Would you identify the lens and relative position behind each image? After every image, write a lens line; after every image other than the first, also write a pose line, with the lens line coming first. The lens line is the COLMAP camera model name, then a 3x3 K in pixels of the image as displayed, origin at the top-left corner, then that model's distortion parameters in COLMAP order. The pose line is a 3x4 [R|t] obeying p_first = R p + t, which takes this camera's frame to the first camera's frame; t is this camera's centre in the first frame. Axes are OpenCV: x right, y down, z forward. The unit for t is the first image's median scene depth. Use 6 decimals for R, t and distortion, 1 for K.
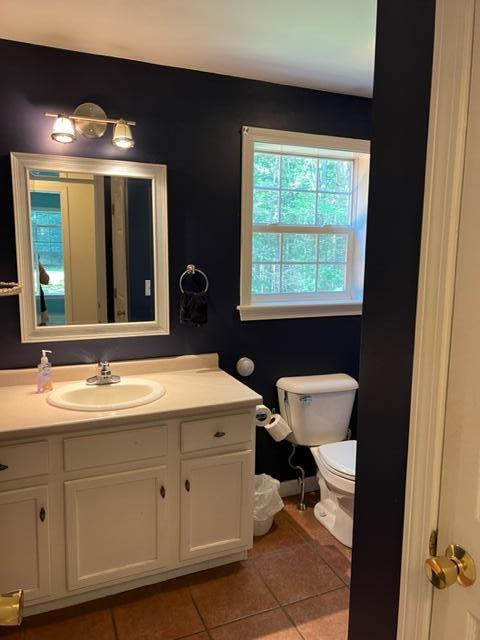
lens RADIAL K [[480.6, 0, 236.5], [0, 480.6, 320.7], [0, 0, 1]] dist [0.033043, -0.033267]
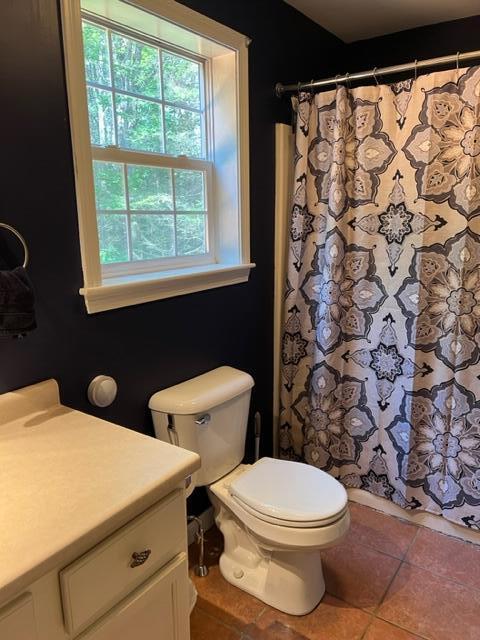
lens RADIAL K [[480.6, 0, 246.1], [0, 480.6, 316.8], [0, 0, 1]] dist [0.033043, -0.033267]
pose [[0.842268, -0.127510, 0.523762, -0.131941], [0.089656, 0.991225, 0.097137, -0.035308], [-0.531552, -0.034857, 0.846308, 0.416971]]
